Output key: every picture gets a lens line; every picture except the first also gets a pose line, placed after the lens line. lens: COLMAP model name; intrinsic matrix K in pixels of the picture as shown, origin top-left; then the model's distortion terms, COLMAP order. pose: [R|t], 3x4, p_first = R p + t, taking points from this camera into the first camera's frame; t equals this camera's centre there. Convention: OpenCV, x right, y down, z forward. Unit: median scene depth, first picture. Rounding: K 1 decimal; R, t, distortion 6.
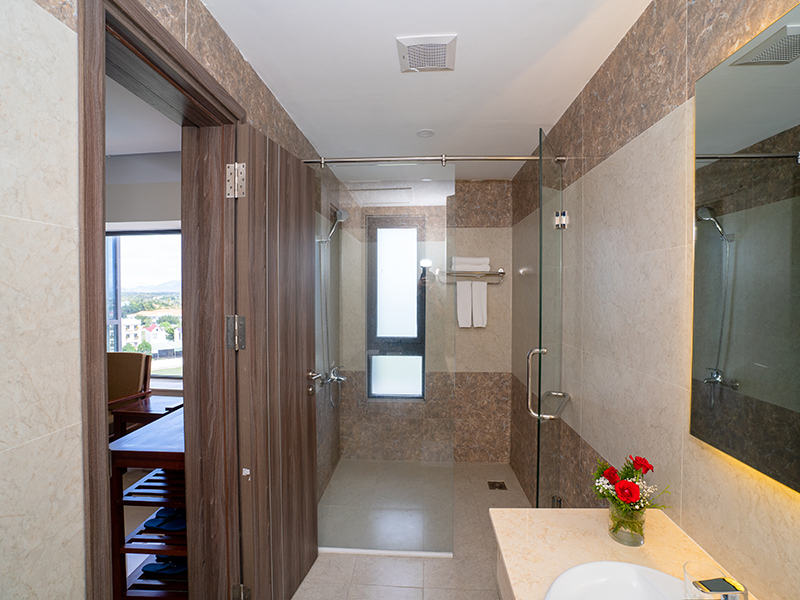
lens RADIAL K [[396.3, 0, 400.0], [0, 396.3, 300.0], [0, 0, 1]] dist [-0.075167, 0.040688]
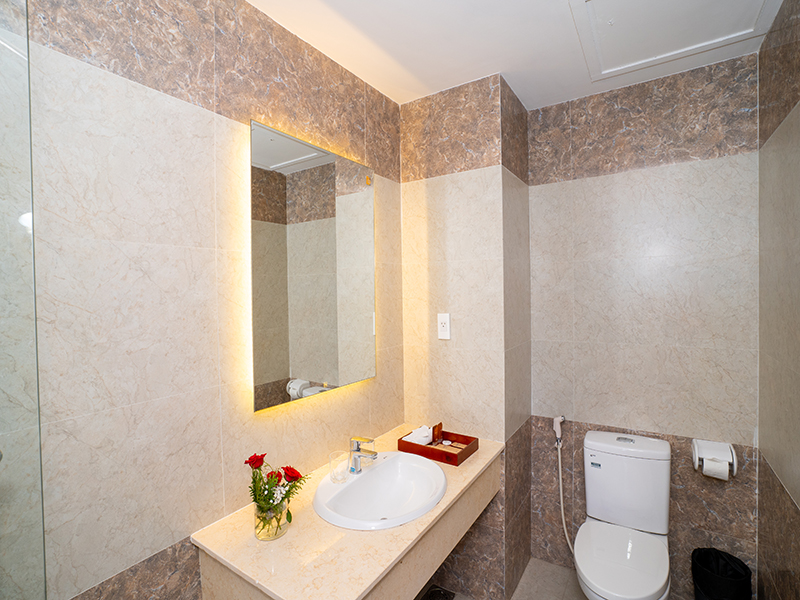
lens RADIAL K [[396.3, 0, 400.0], [0, 396.3, 300.0], [0, 0, 1]] dist [-0.075167, 0.040688]
pose [[-0.866888, 0.002339, 0.498498, -0.210077], [0.027489, 0.998692, 0.043118, -0.033284], [-0.497745, 0.051082, -0.865818, 1.588796]]
